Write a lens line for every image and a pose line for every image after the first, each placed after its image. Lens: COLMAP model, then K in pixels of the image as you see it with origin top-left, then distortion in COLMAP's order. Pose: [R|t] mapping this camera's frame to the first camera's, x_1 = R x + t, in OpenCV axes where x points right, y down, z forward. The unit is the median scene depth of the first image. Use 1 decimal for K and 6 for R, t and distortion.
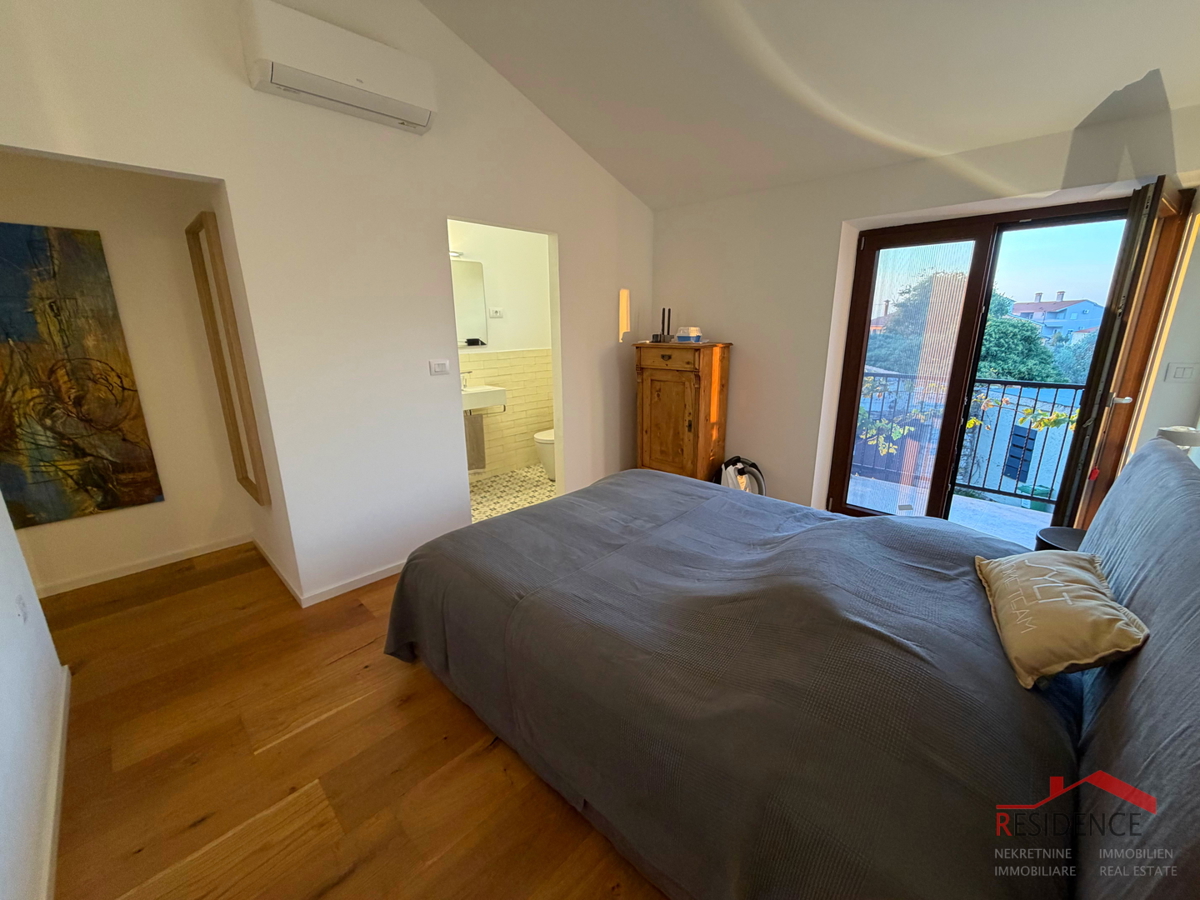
lens RADIAL K [[477.5, 0, 599.6], [0, 477.5, 447.0], [0, 0, 1]] dist [0.001504, -0.000413]
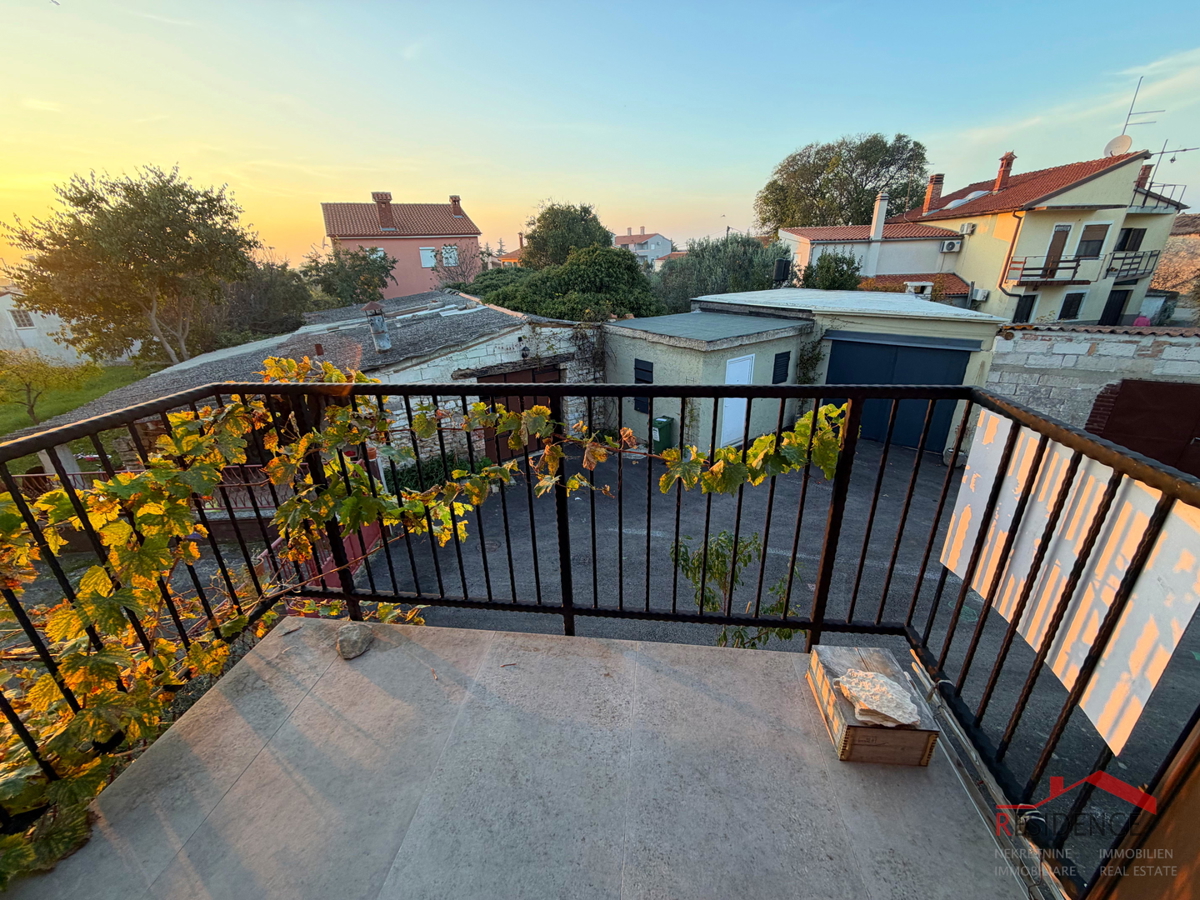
lens RADIAL K [[477.5, 0, 596.8], [0, 477.5, 447.0], [0, 0, 1]] dist [0.001504, -0.000413]
pose [[0.791637, -0.246574, 0.559027, 0.163268], [0.176822, 0.968256, 0.176678, -0.044811], [-0.584845, -0.041017, 0.810107, 0.186361]]
